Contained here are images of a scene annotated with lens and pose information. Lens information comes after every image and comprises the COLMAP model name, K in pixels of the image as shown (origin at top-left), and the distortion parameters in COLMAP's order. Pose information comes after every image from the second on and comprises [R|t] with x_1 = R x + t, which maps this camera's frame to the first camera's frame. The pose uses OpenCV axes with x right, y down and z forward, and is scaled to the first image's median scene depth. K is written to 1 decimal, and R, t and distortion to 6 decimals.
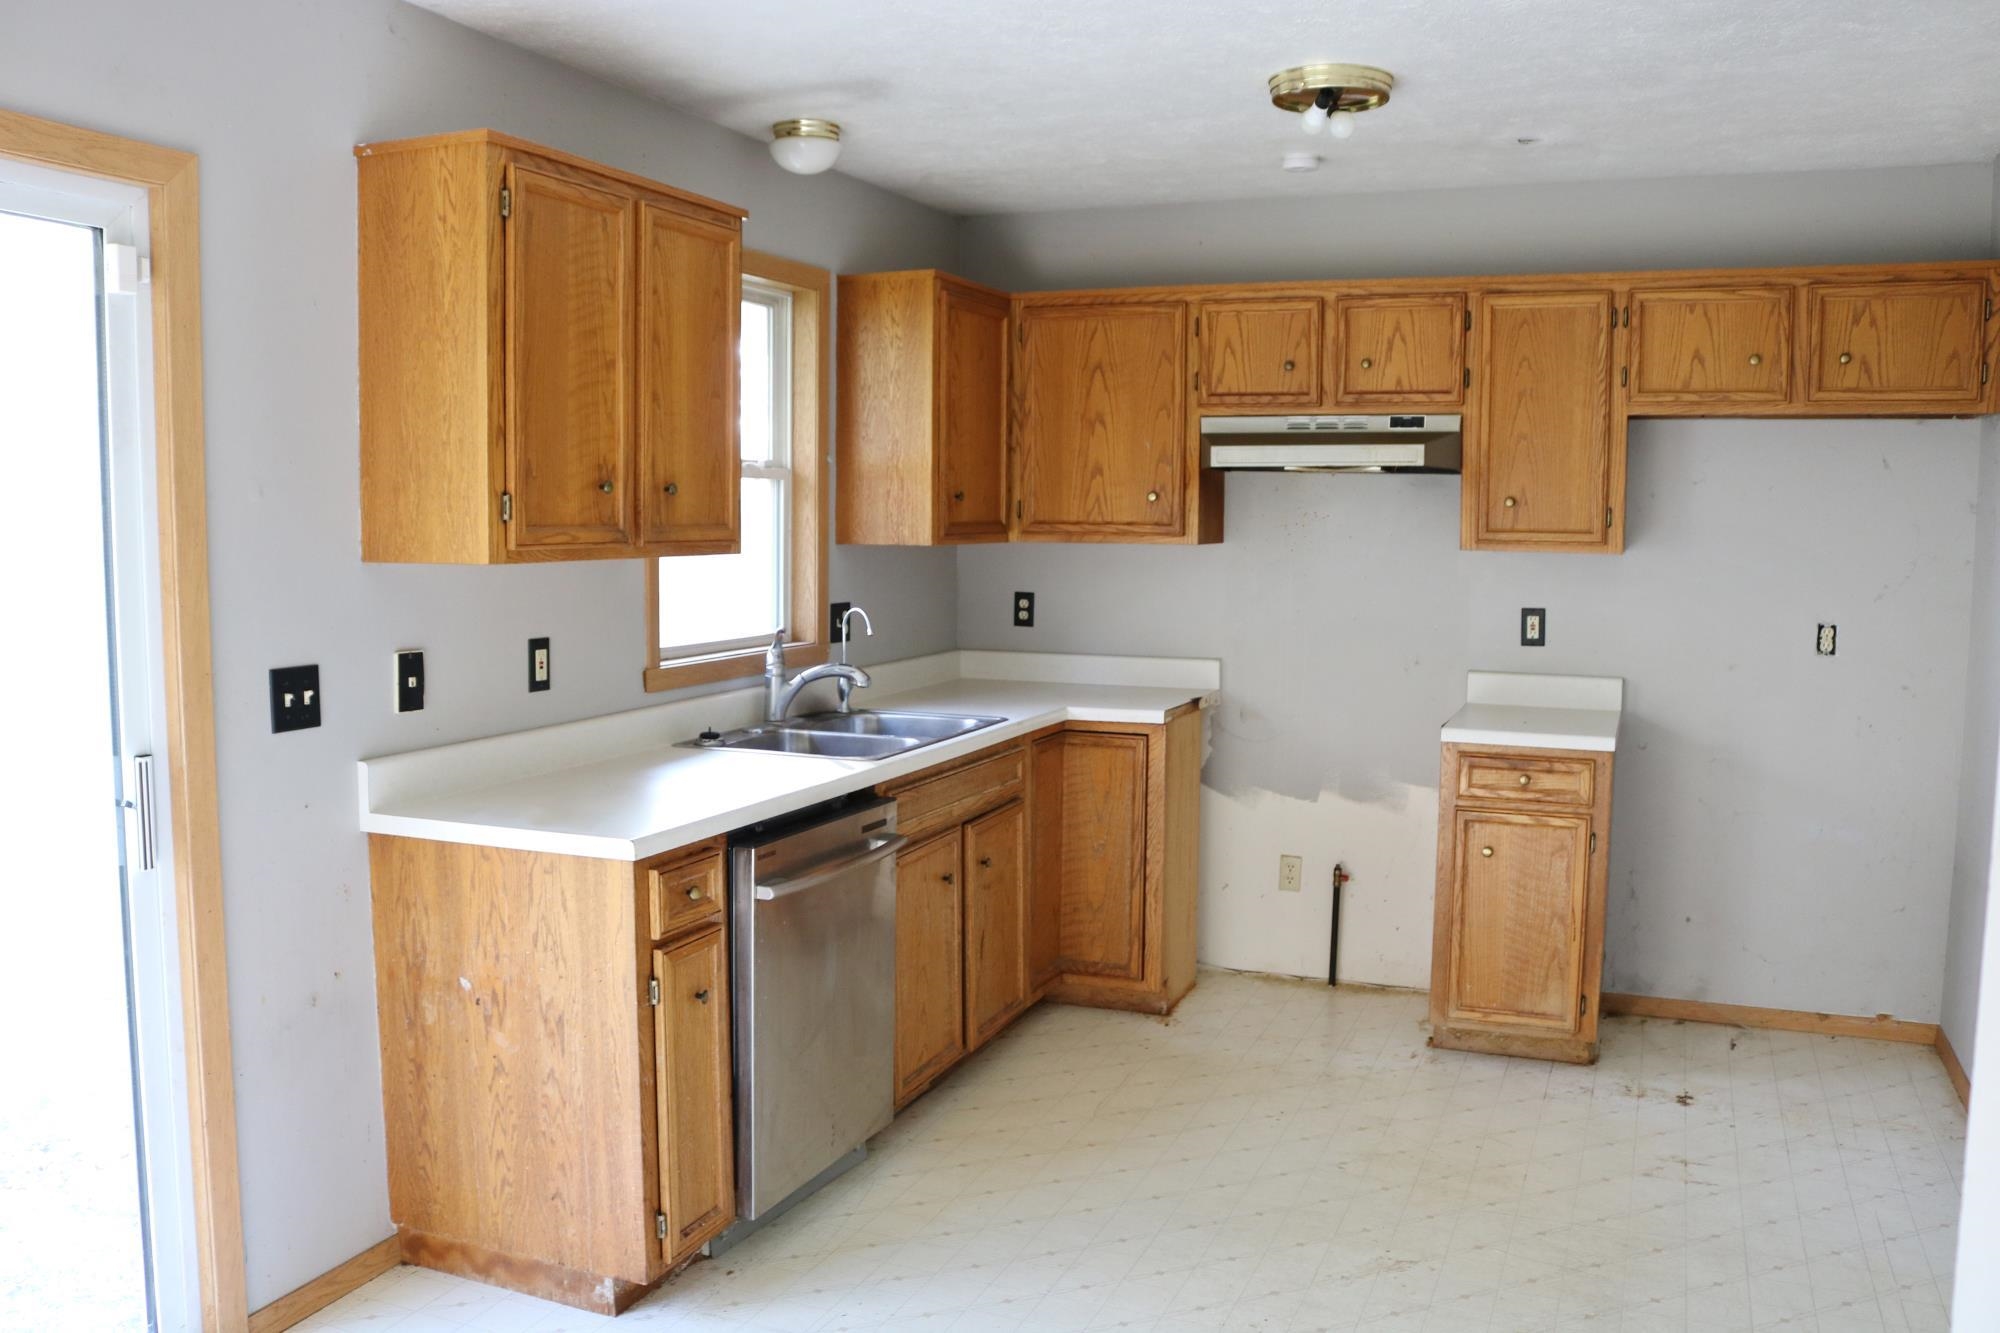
lens RADIAL K [[1640.1, 0, 999.1], [0, 1640.1, 661.4], [0, 0, 1]] dist [-0.140216, 0.088408]
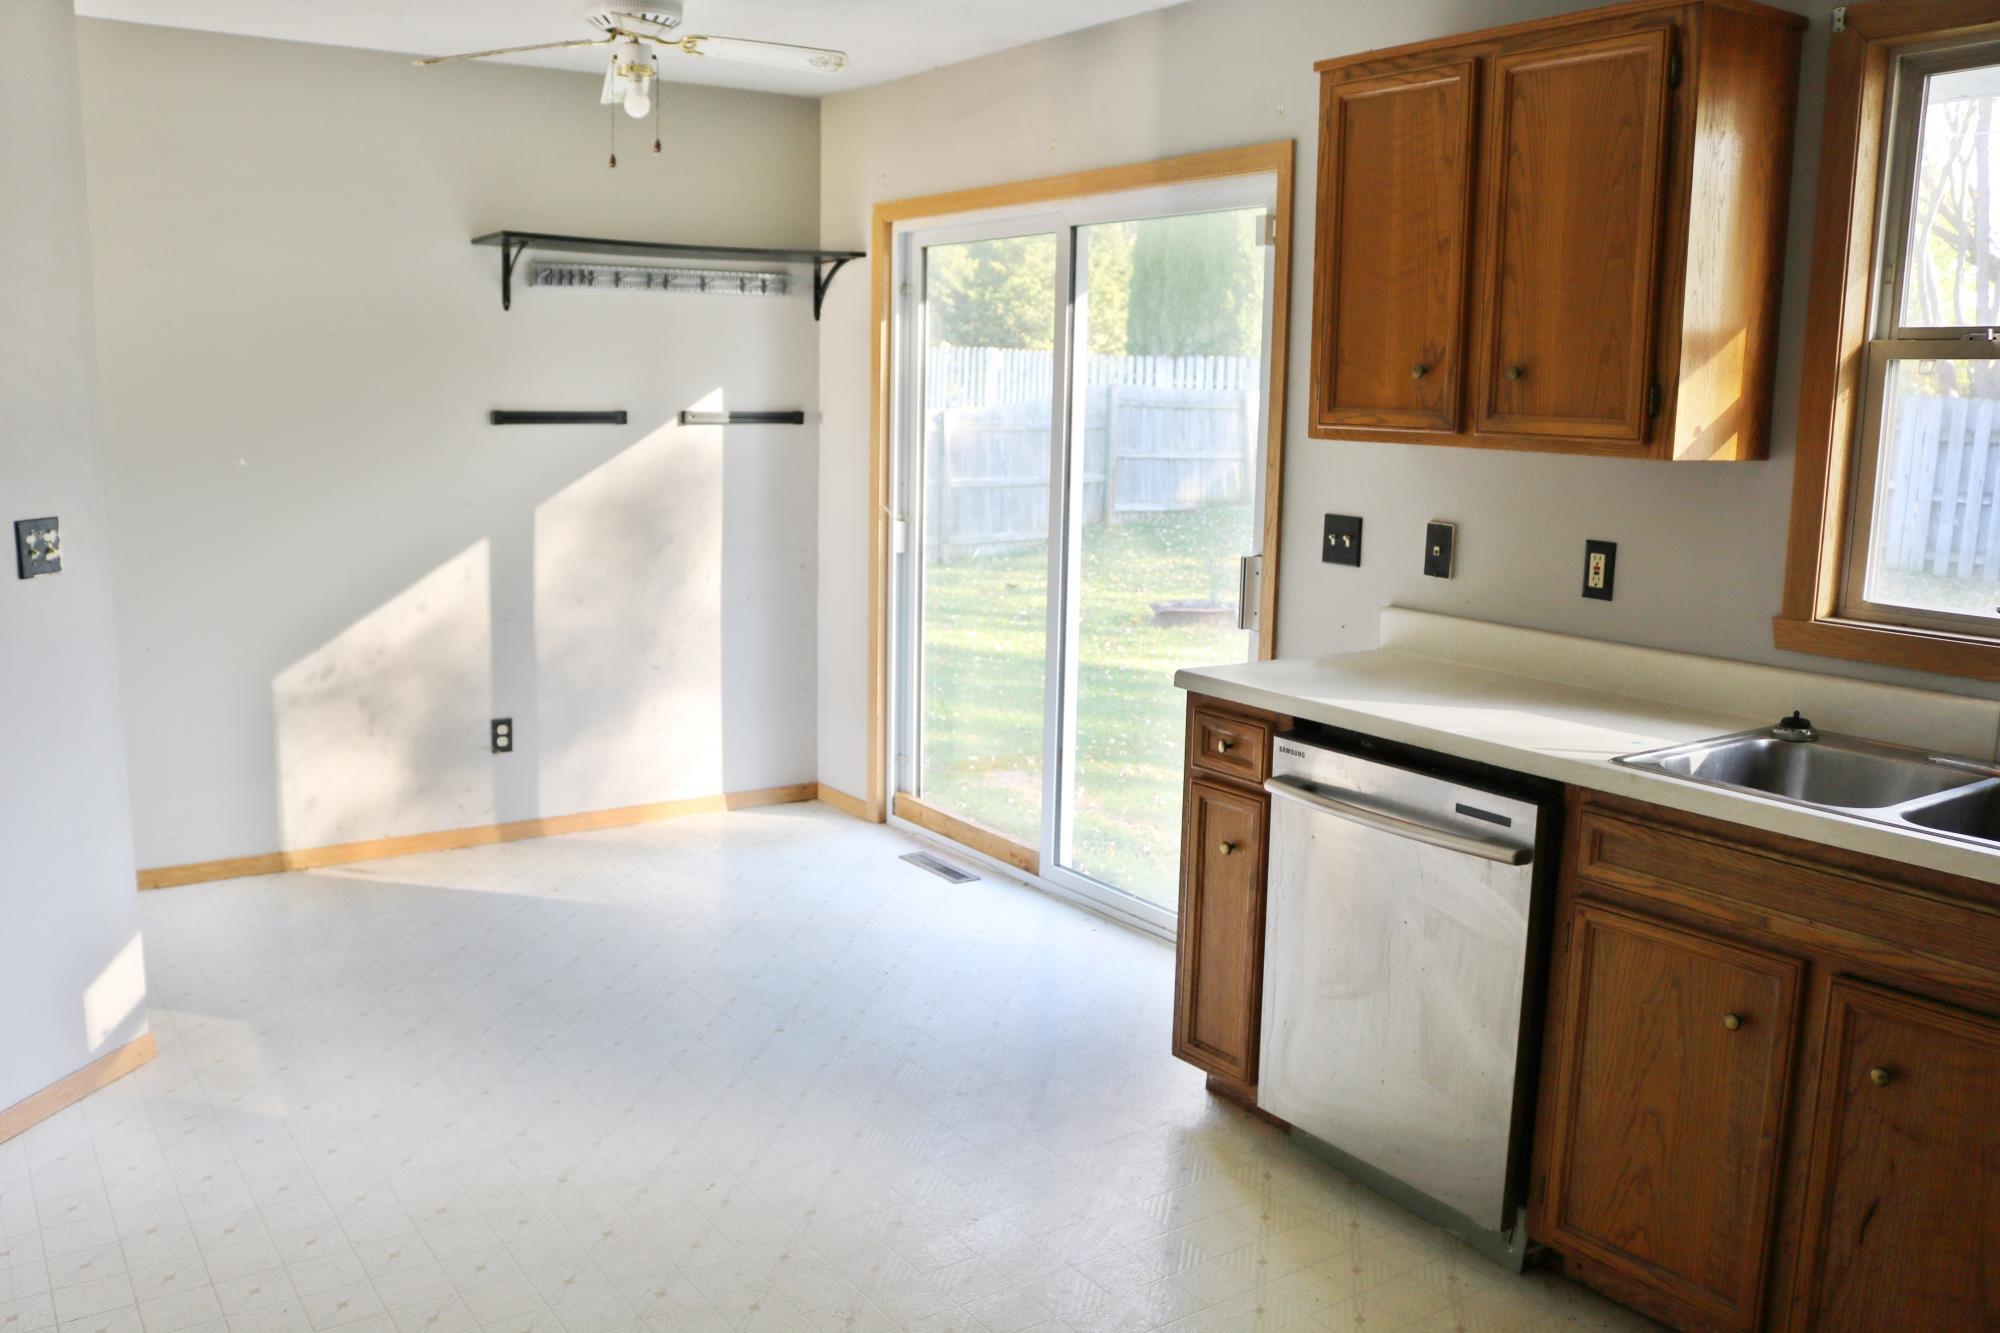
lens RADIAL K [[1640.1, 0, 998.3], [0, 1640.1, 672.6], [0, 0, 1]] dist [-0.140216, 0.088408]
pose [[-0.542466, 0.124362, -0.830822, 0.746427], [-0.098113, 0.972835, 0.209680, -0.111317], [0.834329, 0.195259, -0.515529, 1.346387]]
